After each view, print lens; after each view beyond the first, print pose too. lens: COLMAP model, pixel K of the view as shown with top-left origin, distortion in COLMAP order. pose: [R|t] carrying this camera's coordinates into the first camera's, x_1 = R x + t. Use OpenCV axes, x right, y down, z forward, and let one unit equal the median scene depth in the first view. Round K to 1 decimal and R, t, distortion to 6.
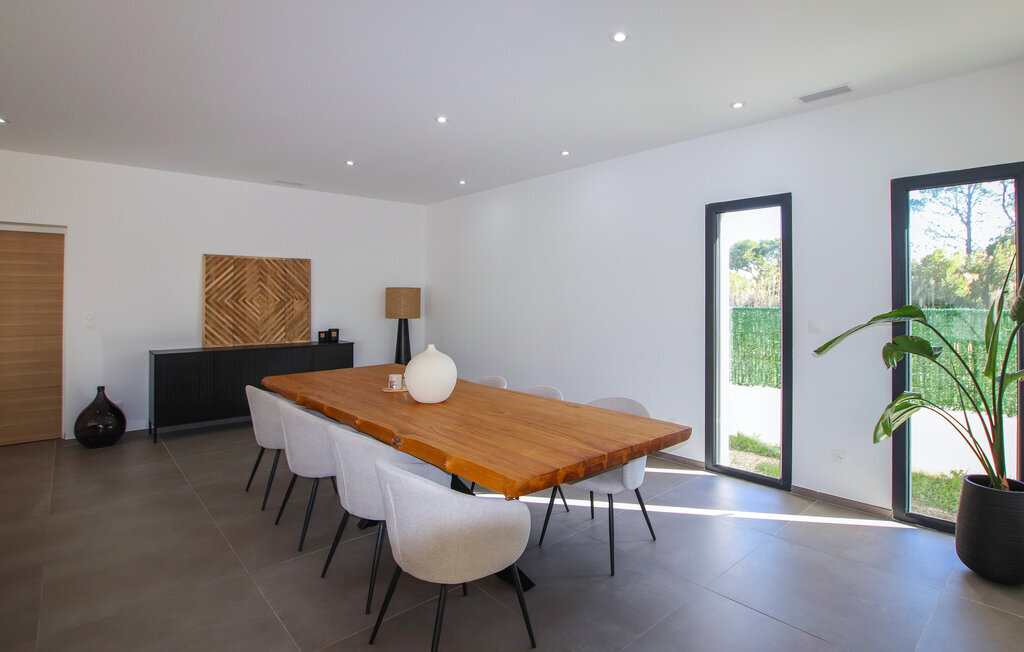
lens RADIAL K [[507.2, 0, 513.4], [0, 507.2, 294.3], [0, 0, 1]] dist [-0.047275, 0.000081]
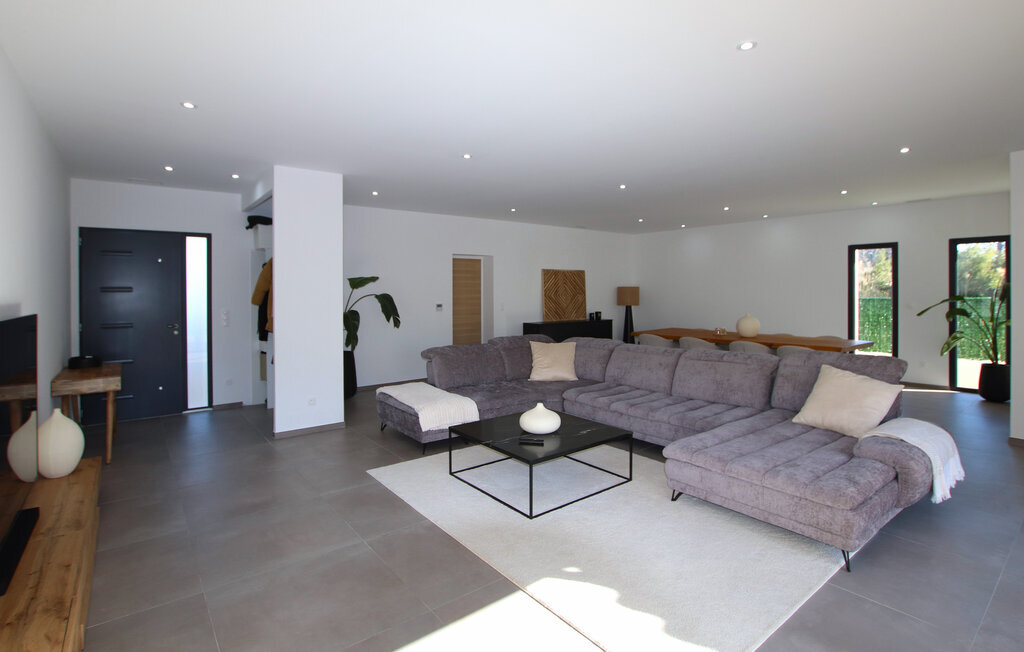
lens RADIAL K [[485.1, 0, 509.9], [0, 485.1, 295.8], [0, 0, 1]] dist [-0.034959, -0.000007]
pose [[0.997907, -0.005242, -0.064458, -0.700240], [0.006085, 0.999898, 0.012892, -0.008968], [0.064383, -0.013257, 0.997837, -0.814913]]
